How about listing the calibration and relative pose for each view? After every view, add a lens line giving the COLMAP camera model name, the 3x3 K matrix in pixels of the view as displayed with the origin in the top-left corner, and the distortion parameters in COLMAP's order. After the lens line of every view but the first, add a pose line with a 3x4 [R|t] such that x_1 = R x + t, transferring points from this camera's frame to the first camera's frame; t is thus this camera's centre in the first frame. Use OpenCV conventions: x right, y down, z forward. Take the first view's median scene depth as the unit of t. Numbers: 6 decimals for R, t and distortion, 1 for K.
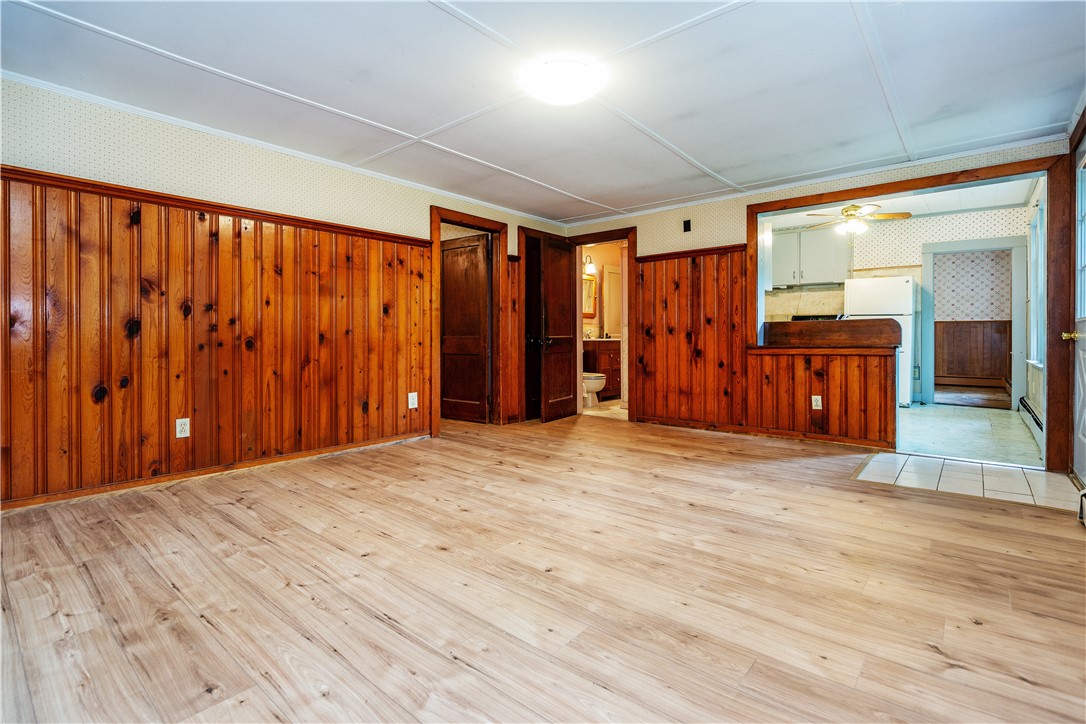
lens RADIAL K [[502.8, 0, 544.3], [0, 502.8, 337.9], [0, 0, 1]] dist [-0.002616, 0.002381]
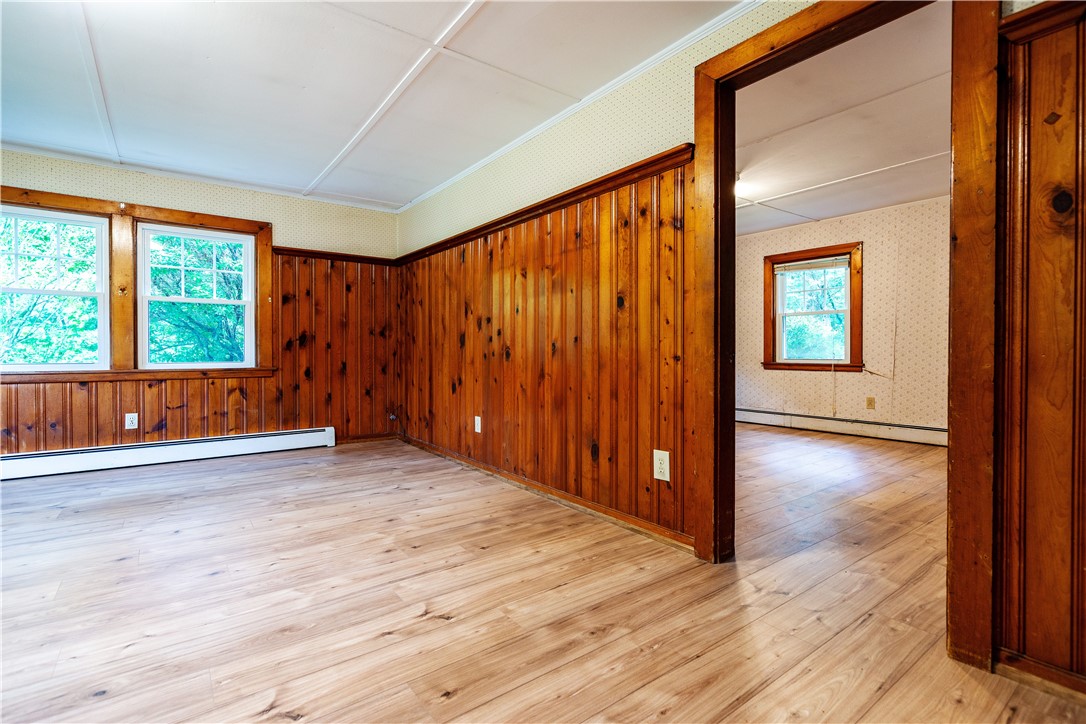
lens RADIAL K [[502.8, 0, 538.3], [0, 502.8, 355.3], [0, 0, 1]] dist [-0.002616, 0.002381]
pose [[-0.228492, 0.015050, -0.973429, 0.244275], [0.004366, 0.999886, 0.014435, 0.000177], [0.973536, -0.000951, -0.228532, 0.856433]]
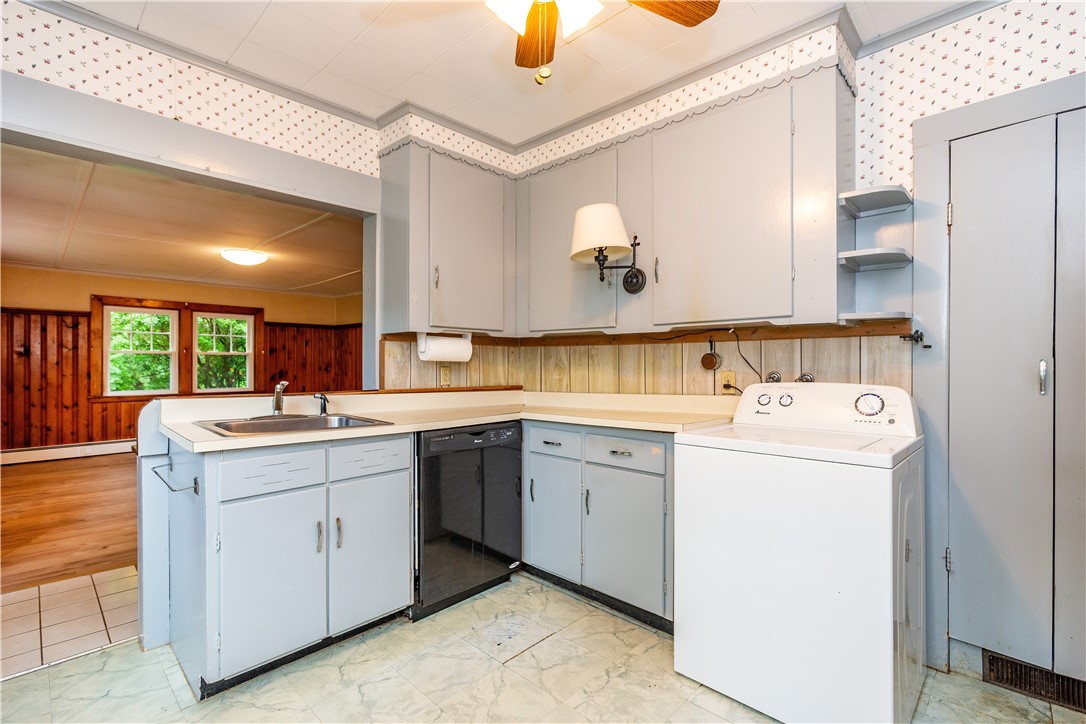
lens RADIAL K [[502.8, 0, 535.1], [0, 502.8, 360.3], [0, 0, 1]] dist [-0.002616, 0.002381]
pose [[-0.068420, 0.003462, -0.997651, 0.945861], [-0.004292, 0.999984, 0.003764, -0.066257], [0.997647, 0.004539, -0.068404, 1.130162]]
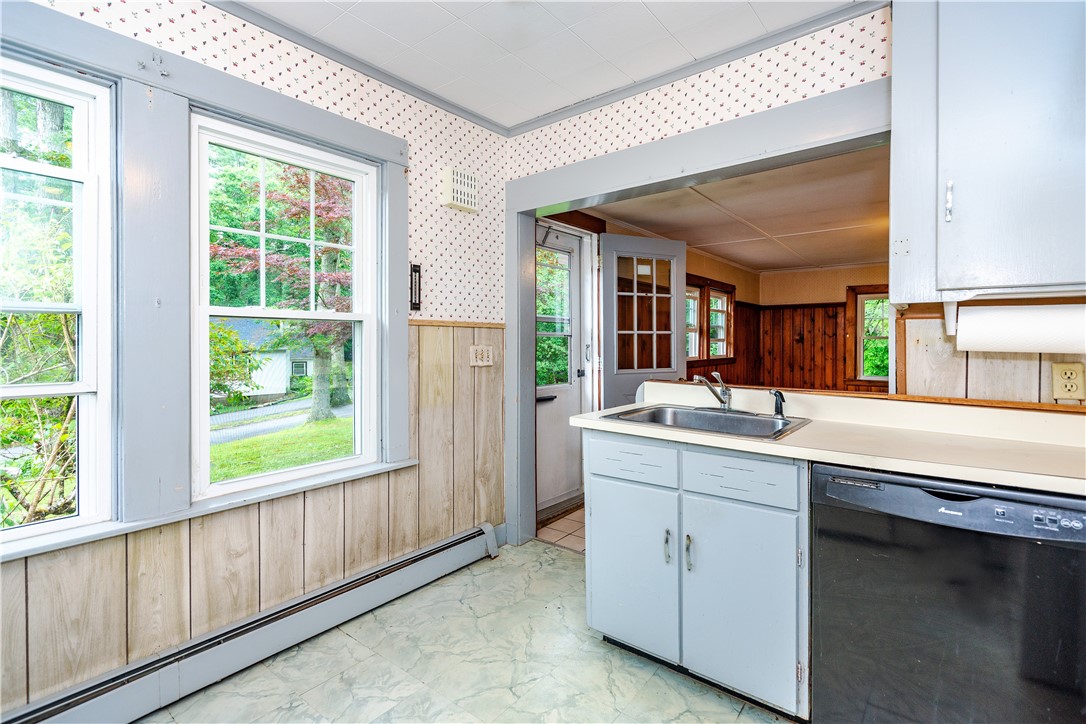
lens RADIAL K [[502.8, 0, 543.5], [0, 502.8, 358.8], [0, 0, 1]] dist [-0.002616, 0.002381]
pose [[-0.998852, 0.003955, -0.047748, 0.680757], [0.002429, 0.999486, 0.031975, -0.068378], [0.047850, 0.031823, -0.998347, 1.271500]]
